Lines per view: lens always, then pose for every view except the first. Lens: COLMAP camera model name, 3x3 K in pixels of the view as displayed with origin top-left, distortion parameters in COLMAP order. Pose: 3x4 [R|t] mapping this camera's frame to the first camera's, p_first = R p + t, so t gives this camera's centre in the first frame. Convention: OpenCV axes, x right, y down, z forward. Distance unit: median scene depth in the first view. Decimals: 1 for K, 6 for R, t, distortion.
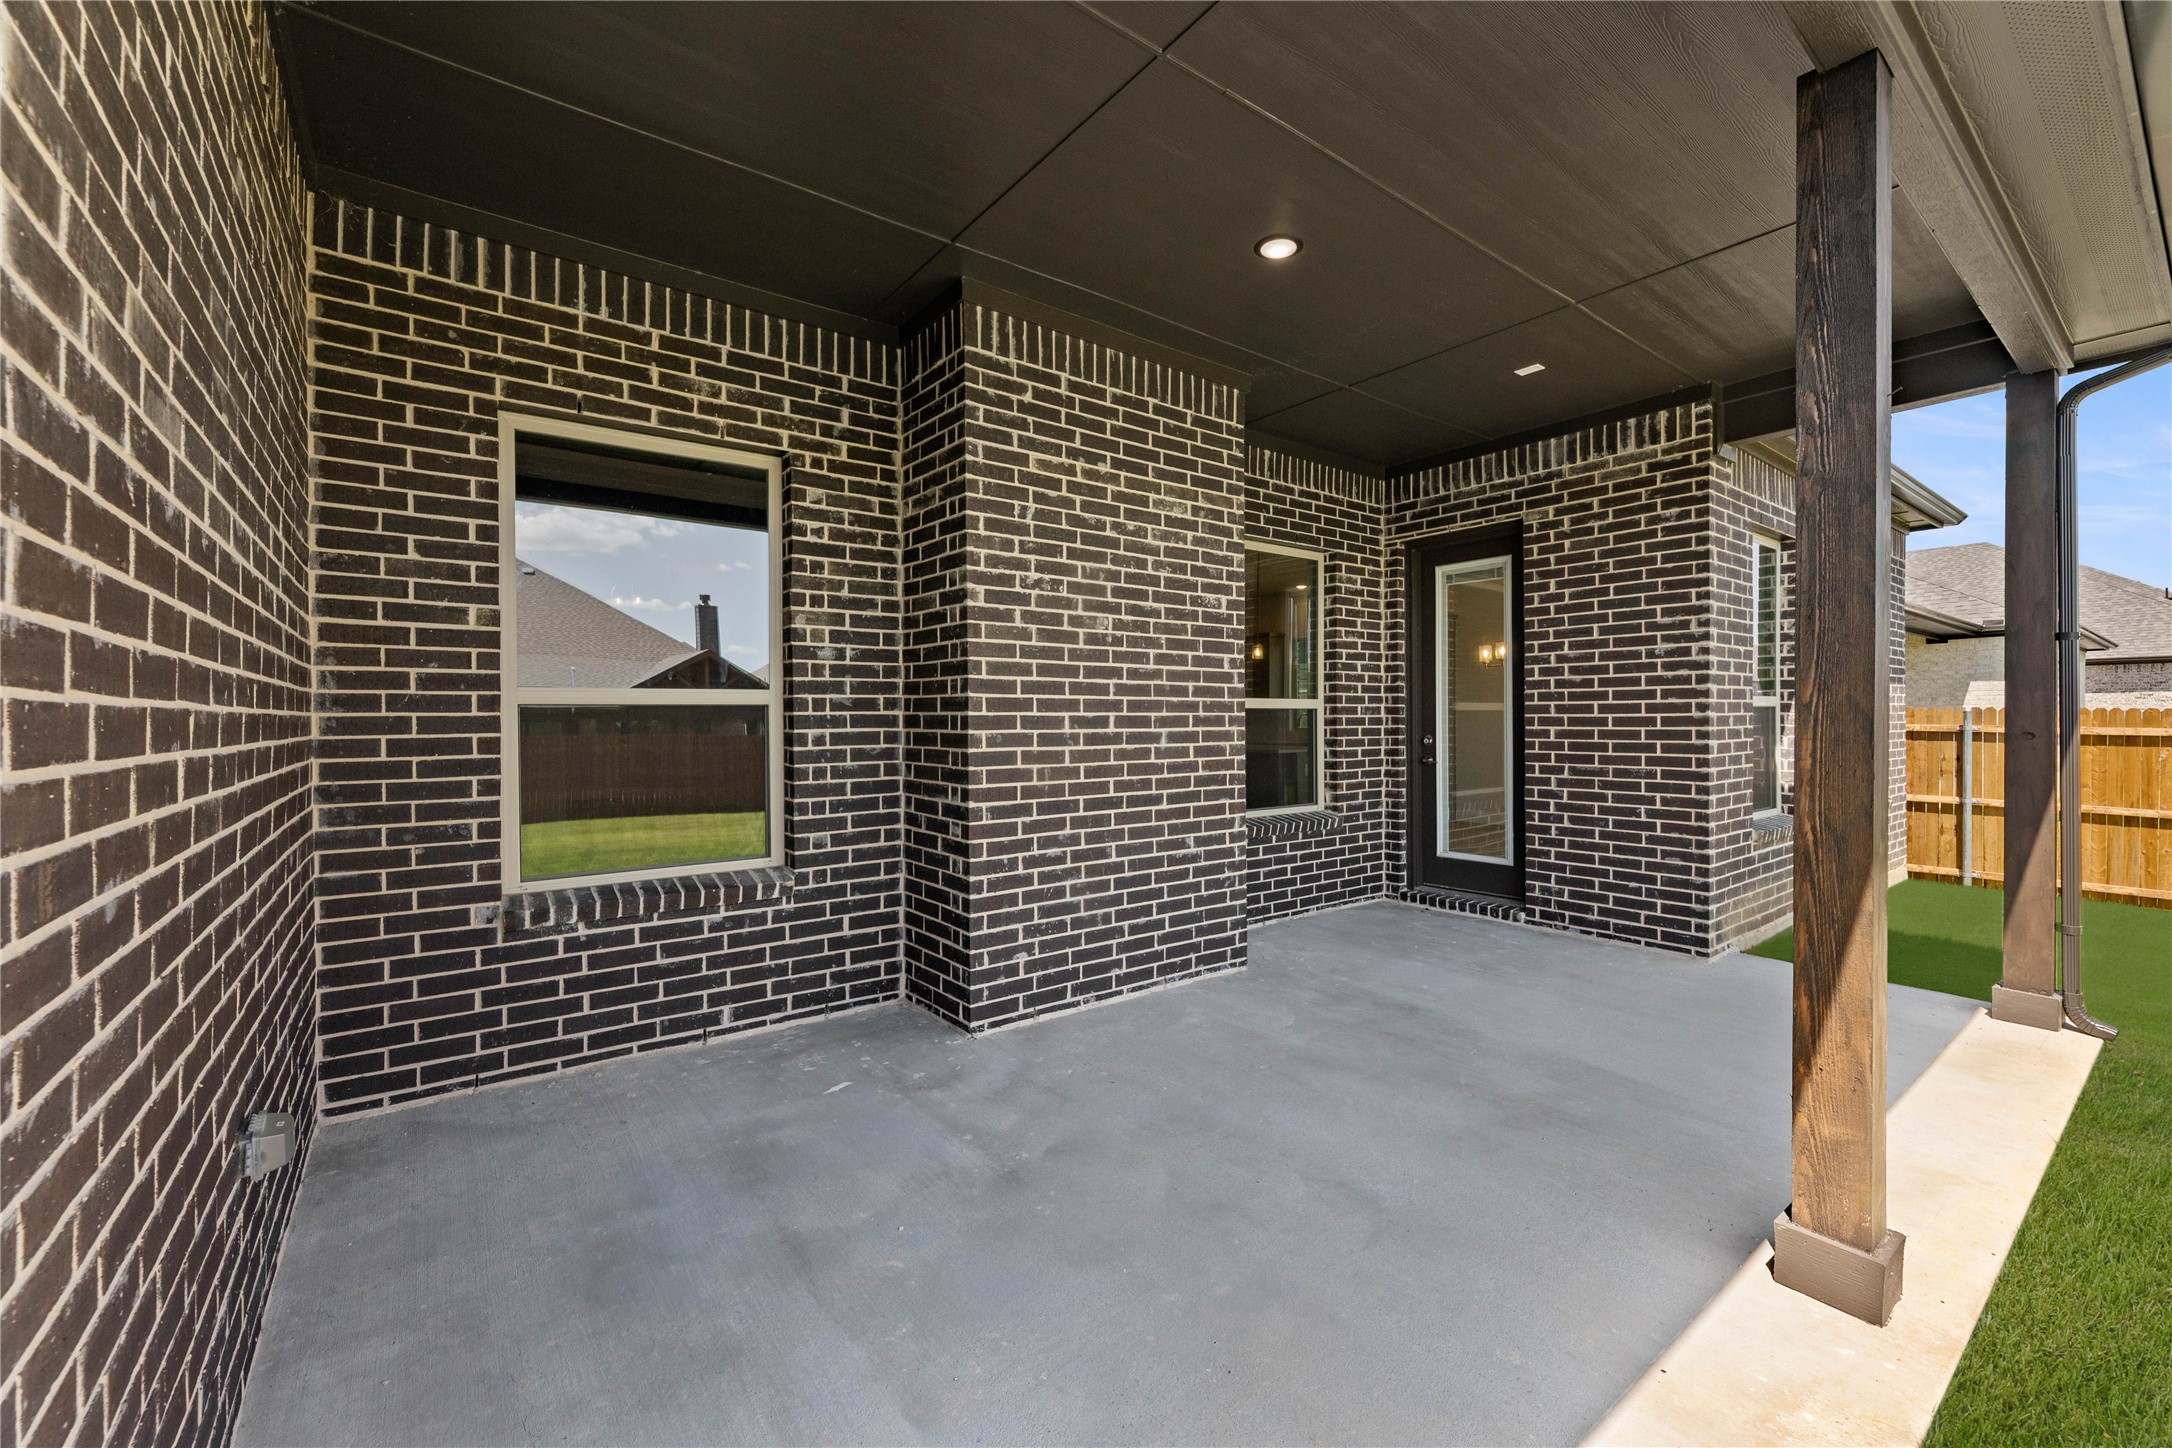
lens RADIAL K [[866.6, 0, 1086.0], [0, 866.6, 724.0], [0, 0, 1]] dist [0.002126, 0.000194]
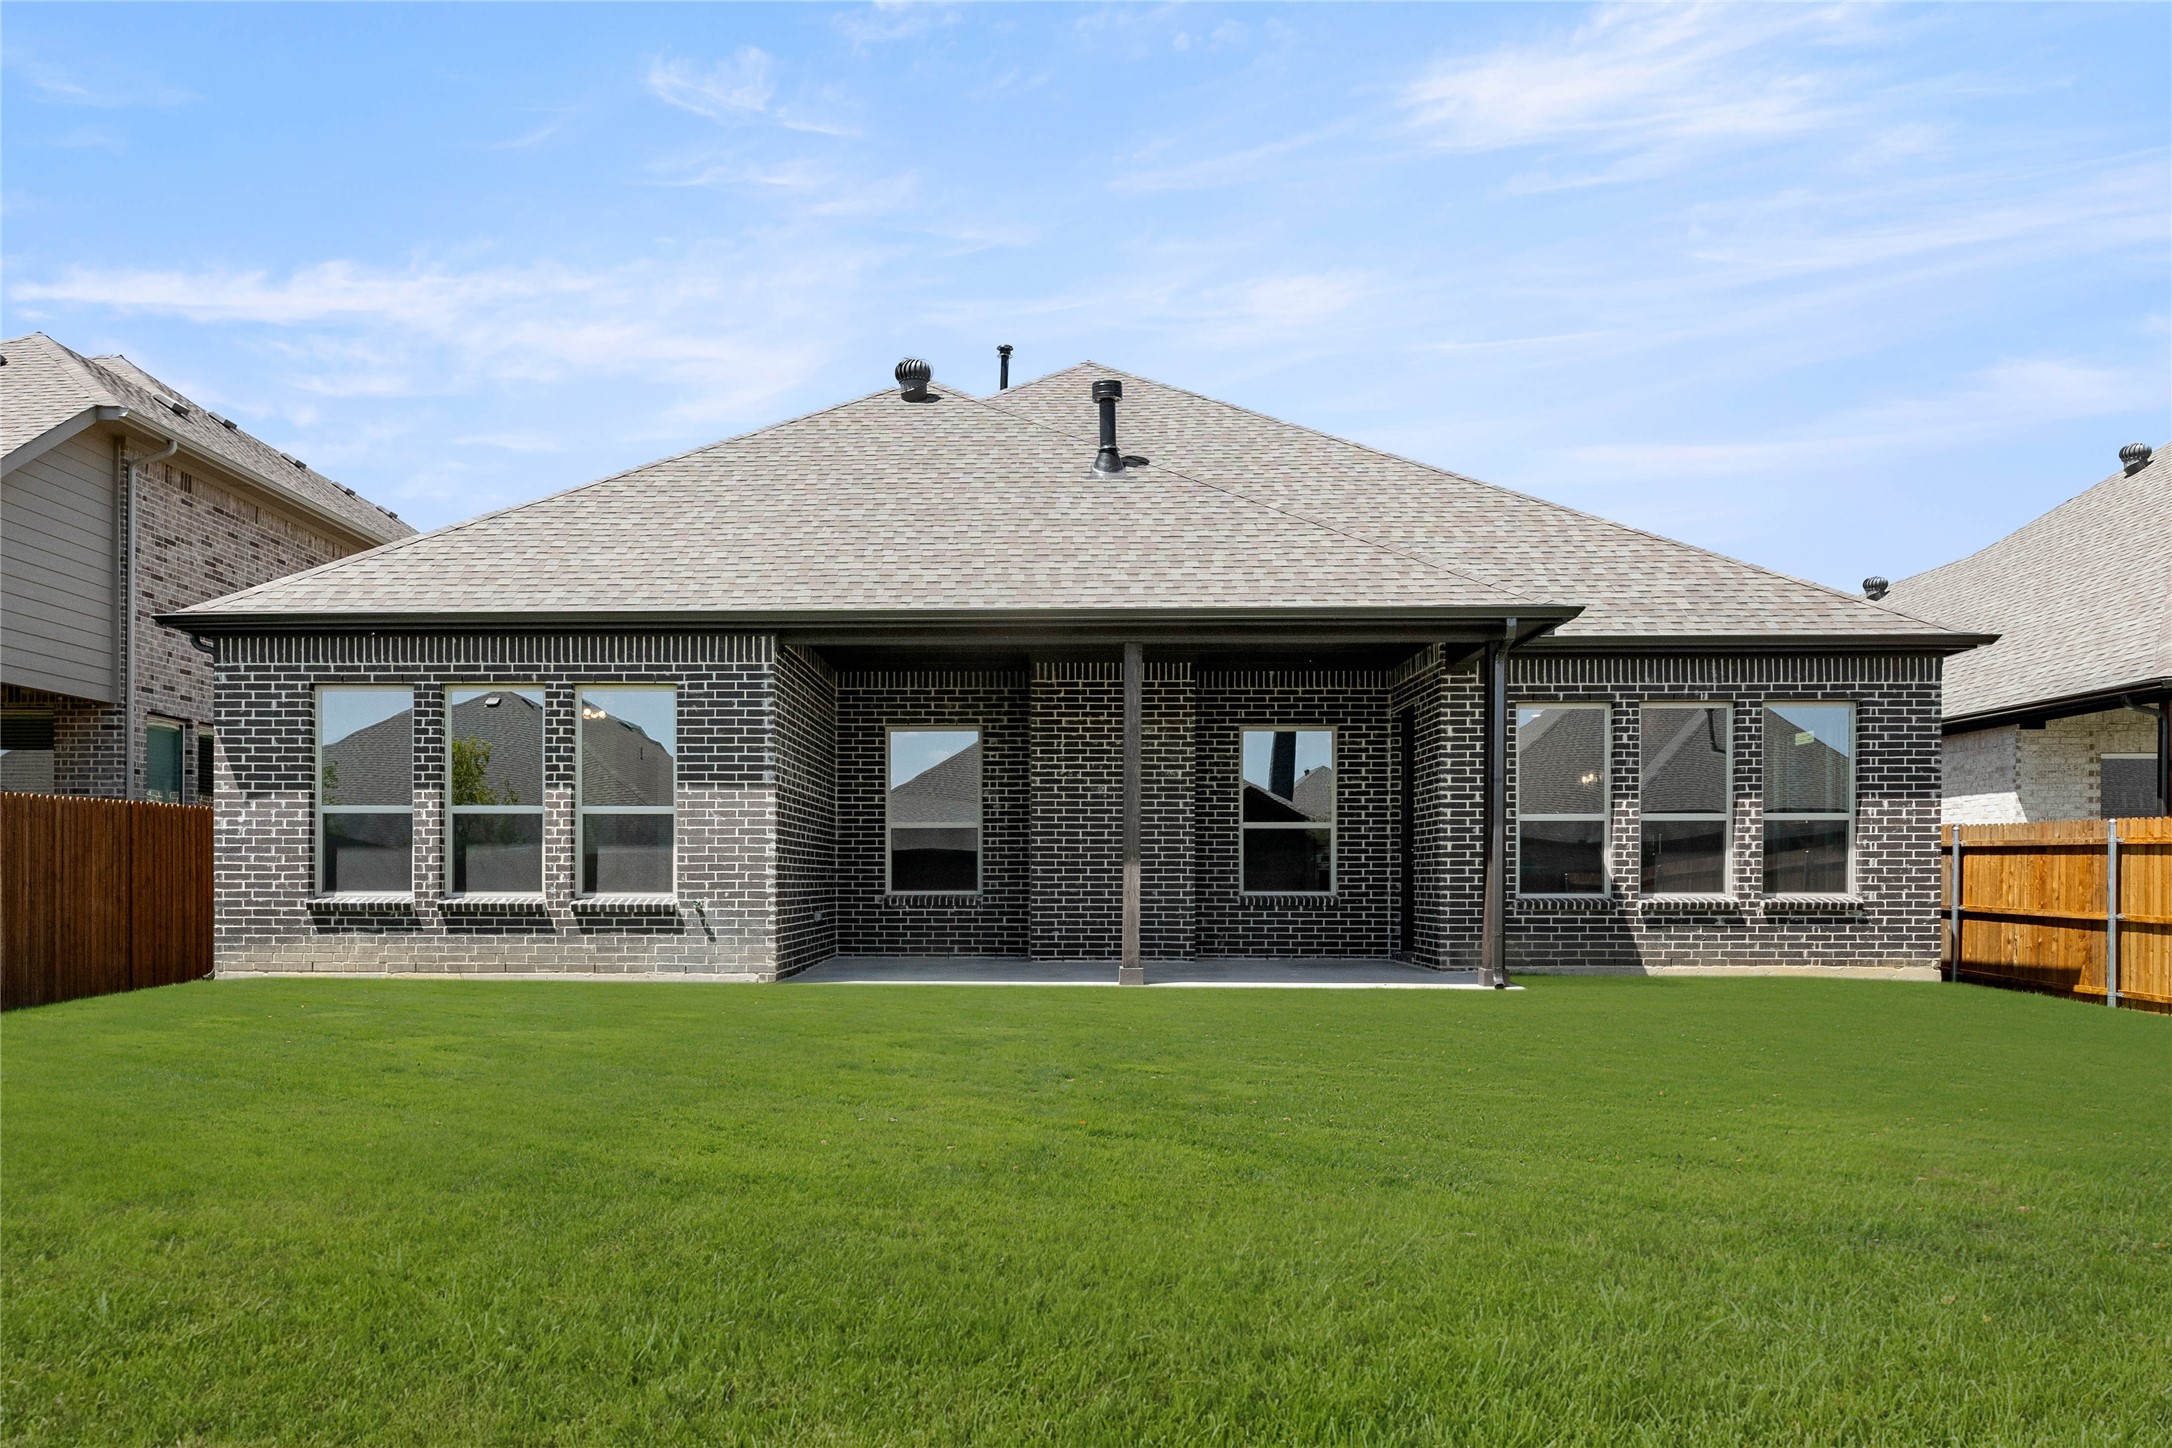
lens RADIAL K [[1518.2, 0, 1078.2], [0, 1518.2, 886.5], [0, 0, 1]] dist [0.000845, 0.002711]
pose [[0.799149, 0.006278, -0.601100, 2.422792], [-0.006822, 0.999976, 0.001373, 0.133719], [0.601094, 0.003004, 0.799173, -2.234464]]
